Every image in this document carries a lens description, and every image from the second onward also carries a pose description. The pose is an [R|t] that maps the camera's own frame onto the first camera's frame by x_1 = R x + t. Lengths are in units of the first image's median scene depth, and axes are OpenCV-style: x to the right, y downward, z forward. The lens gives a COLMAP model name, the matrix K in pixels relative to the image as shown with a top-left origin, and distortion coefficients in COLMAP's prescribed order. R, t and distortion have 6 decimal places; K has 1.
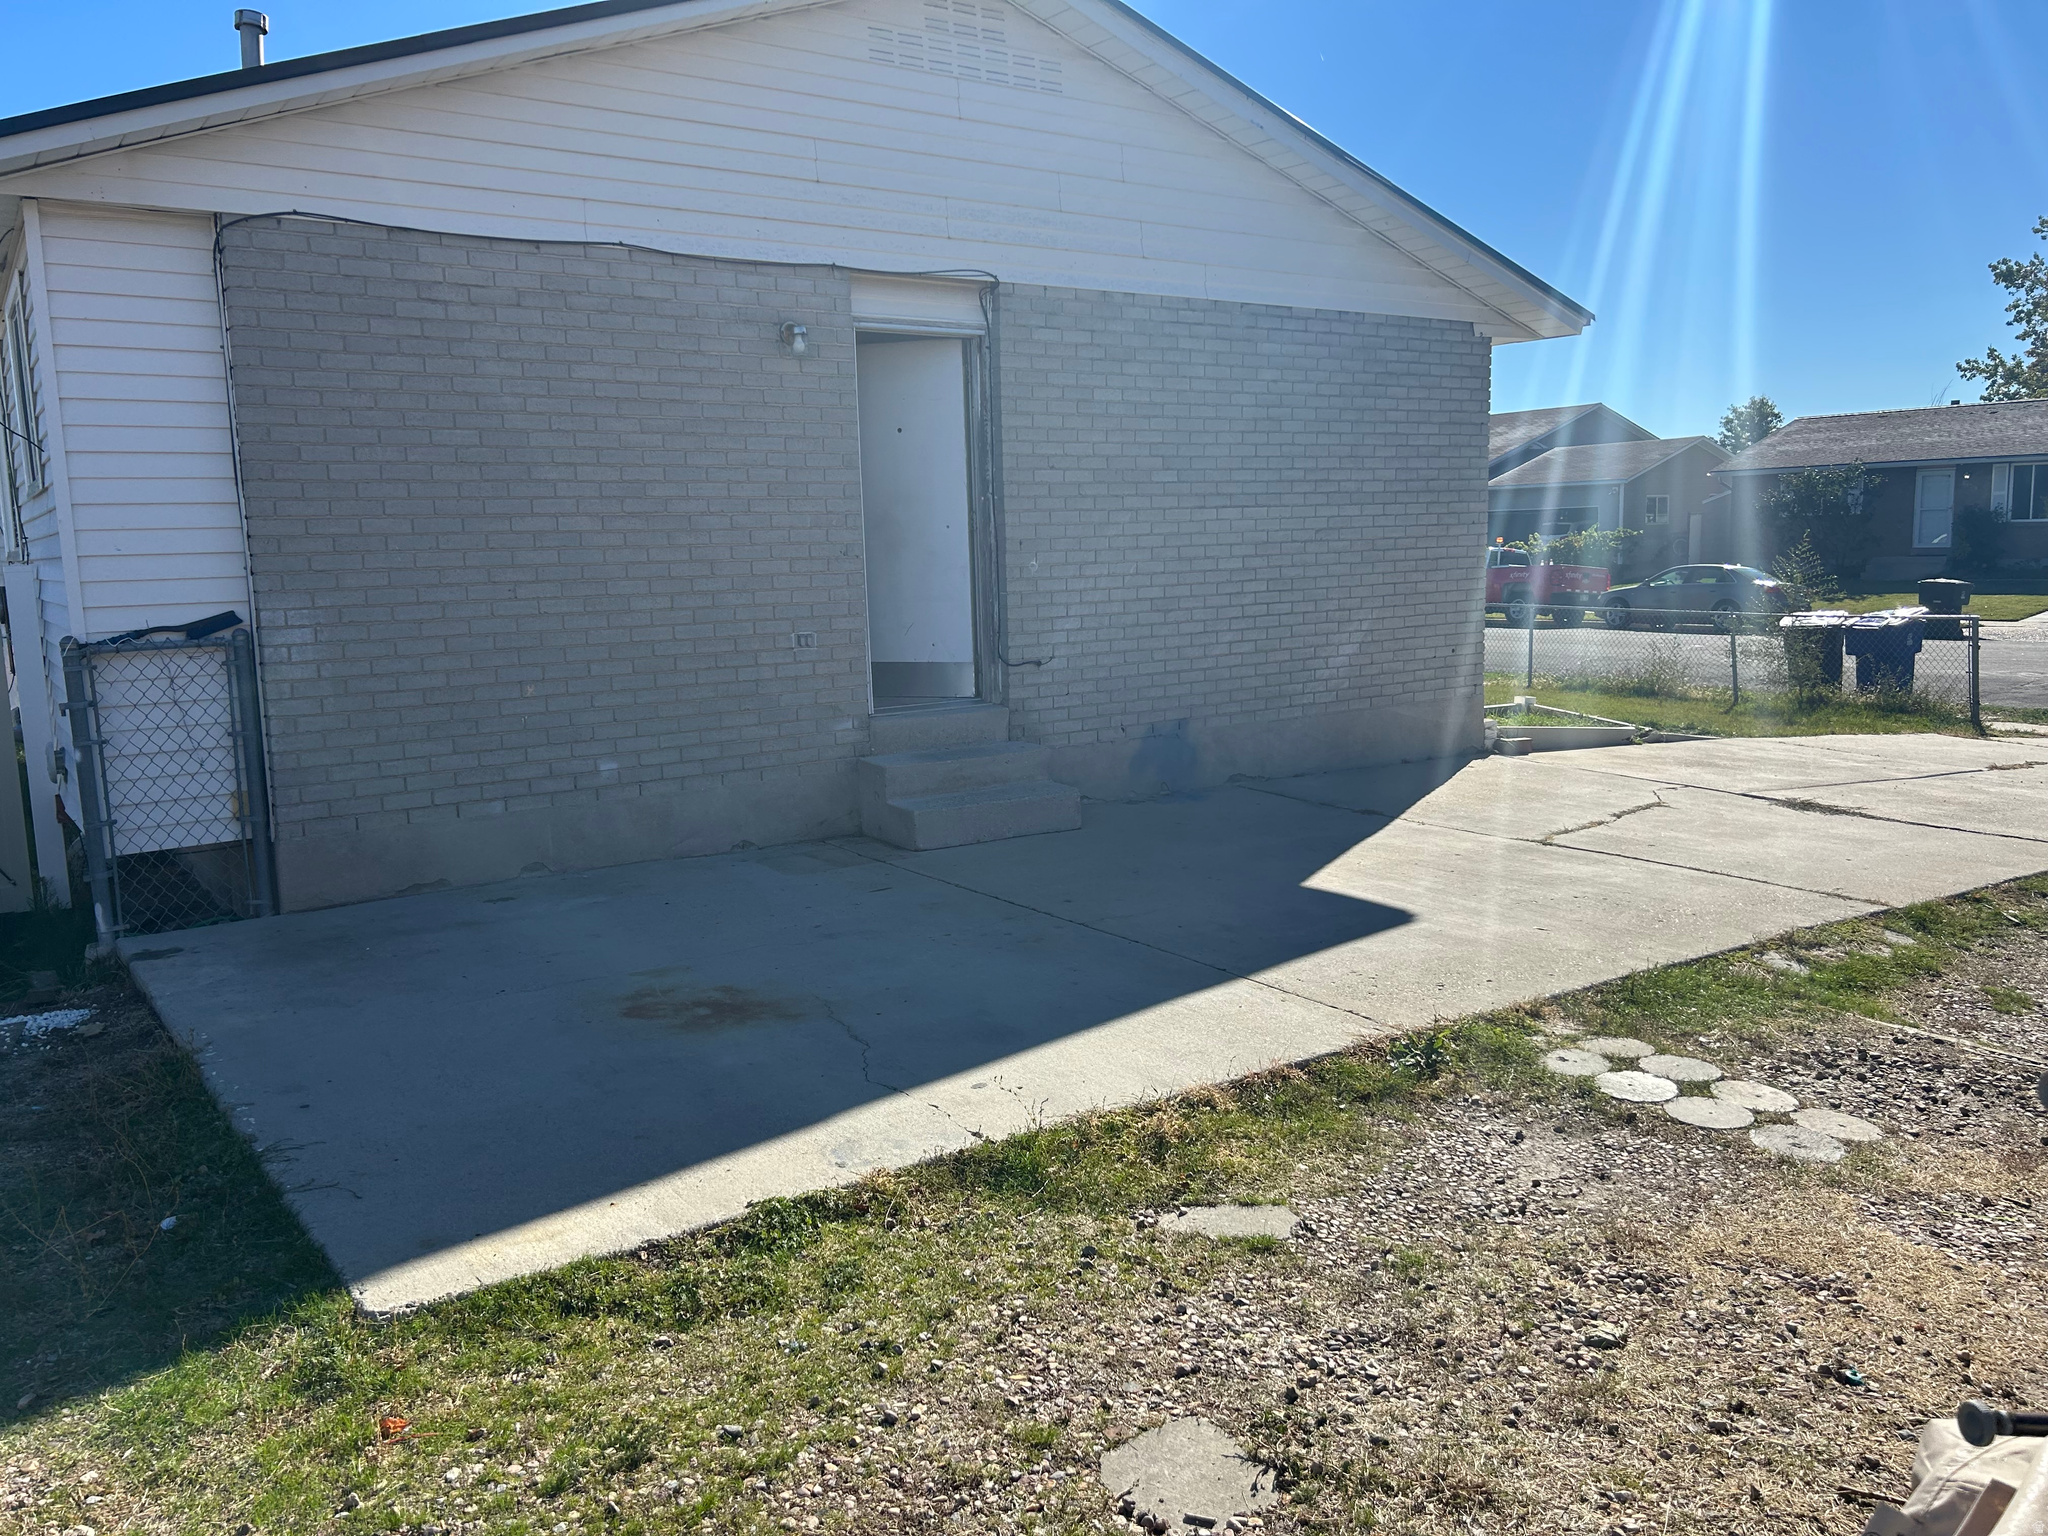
lens RADIAL K [[1515.5, 0, 1028.0], [0, 1515.5, 759.8], [0, 0, 1]] dist [0.014789, -0.014212]
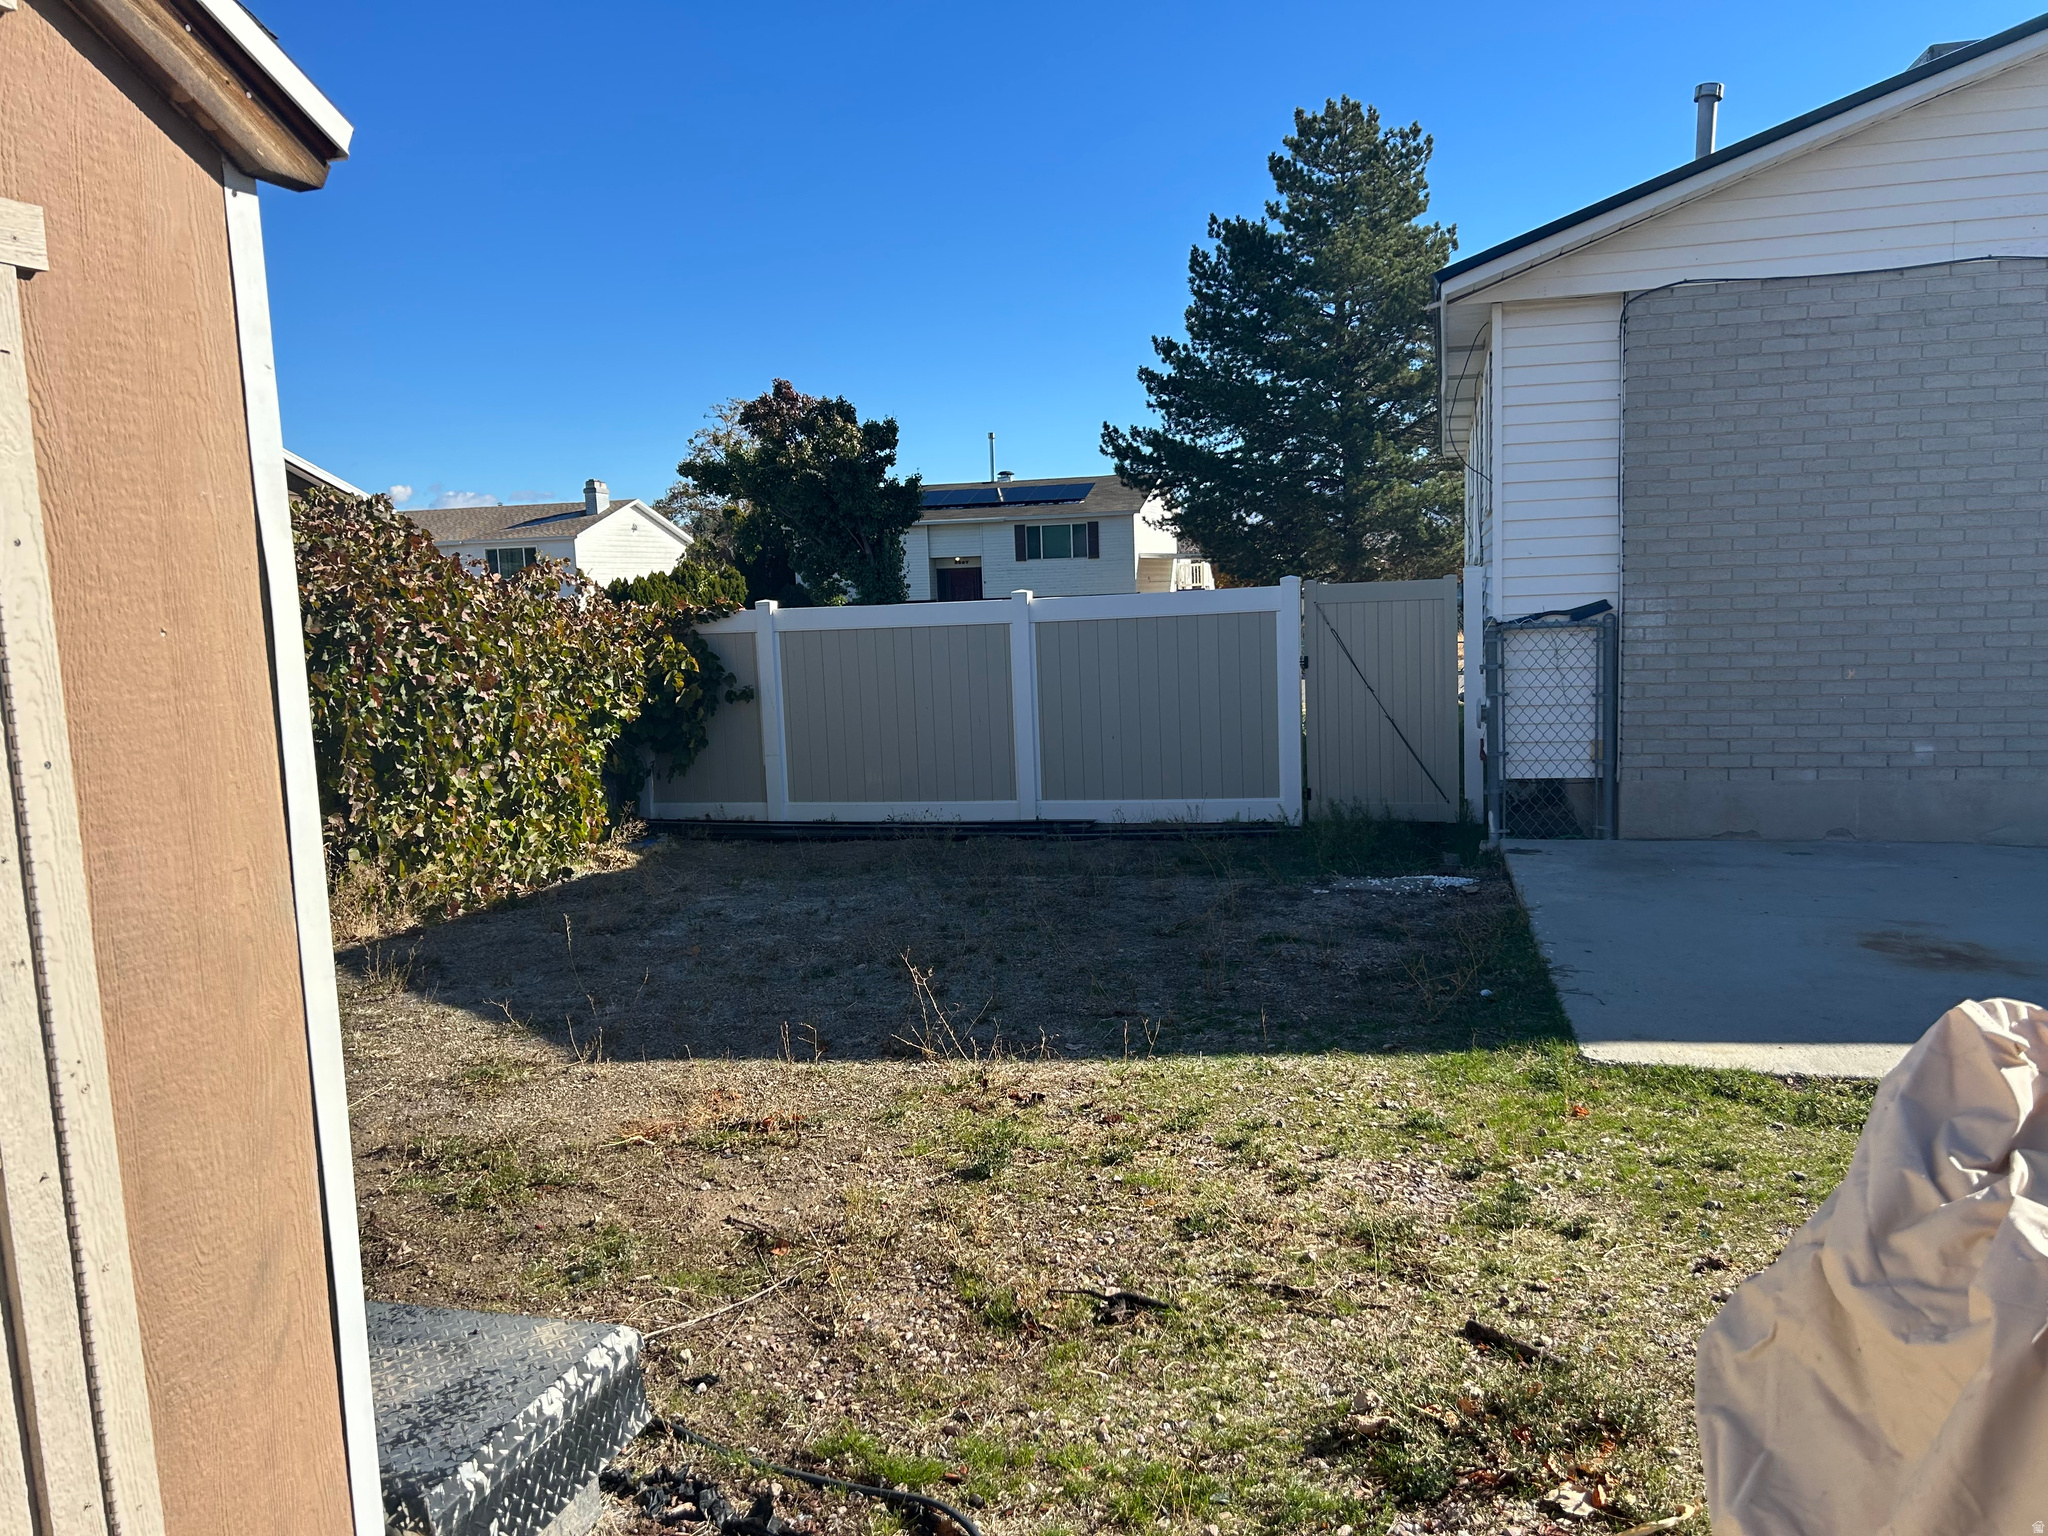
lens RADIAL K [[1515.5, 0, 1028.0], [0, 1515.5, 759.8], [0, 0, 1]] dist [0.014789, -0.014212]
pose [[0.632859, 0.088936, -0.769143, 0.166203], [-0.090806, 0.995051, 0.040342, 0.029184], [0.768924, 0.044312, 0.637803, -0.188991]]
